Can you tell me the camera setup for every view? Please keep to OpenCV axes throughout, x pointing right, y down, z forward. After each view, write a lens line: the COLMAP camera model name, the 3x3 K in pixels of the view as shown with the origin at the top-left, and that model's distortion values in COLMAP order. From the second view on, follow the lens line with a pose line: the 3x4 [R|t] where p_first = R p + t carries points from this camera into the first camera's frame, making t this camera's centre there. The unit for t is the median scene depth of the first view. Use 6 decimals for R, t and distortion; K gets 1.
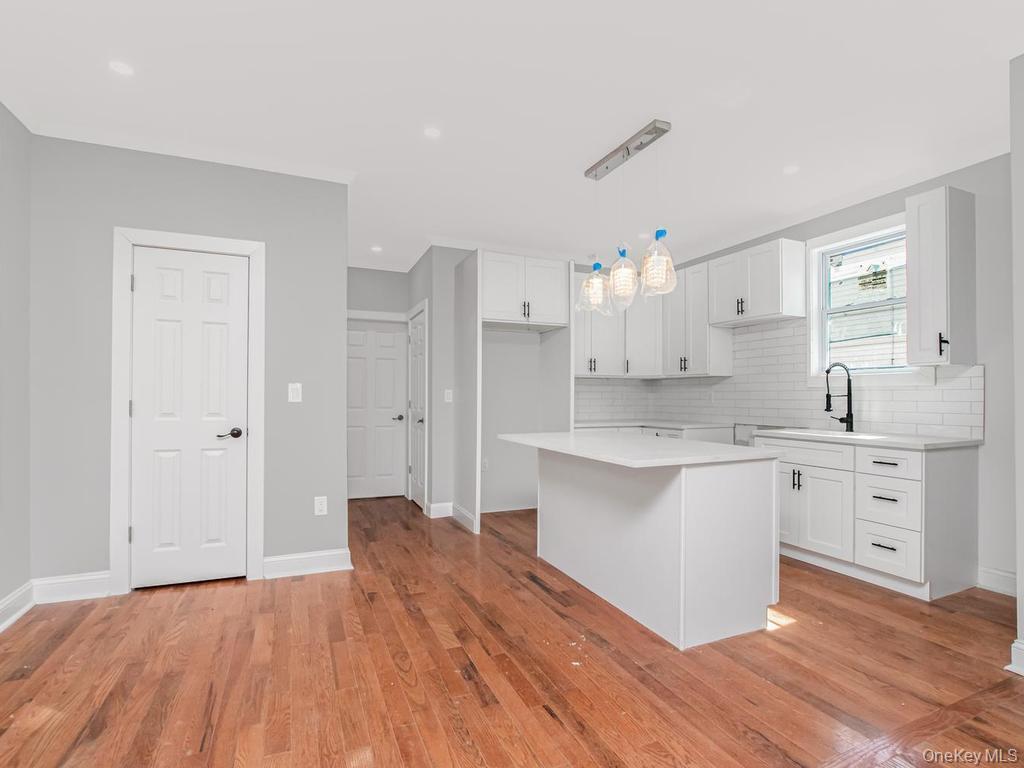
lens RADIAL K [[506.2, 0, 518.0], [0, 506.2, 393.9], [0, 0, 1]] dist [-0.043167, -0.000580]
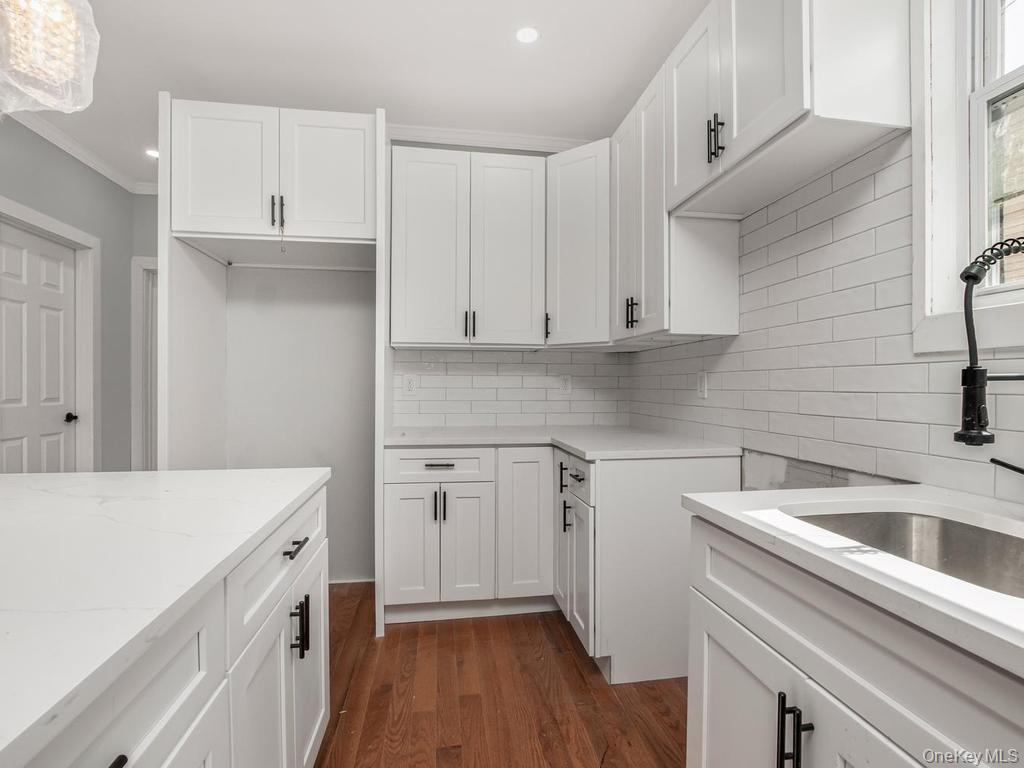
lens RADIAL K [[521.0, 0, 524.6], [0, 521.0, 385.2], [0, 0, 1]] dist [-0.002209, -0.000893]
pose [[0.969508, -0.003544, -0.245033, 0.414521], [0.005664, 0.999952, 0.007948, 0.002773], [0.244993, -0.009094, 0.969482, 0.611903]]
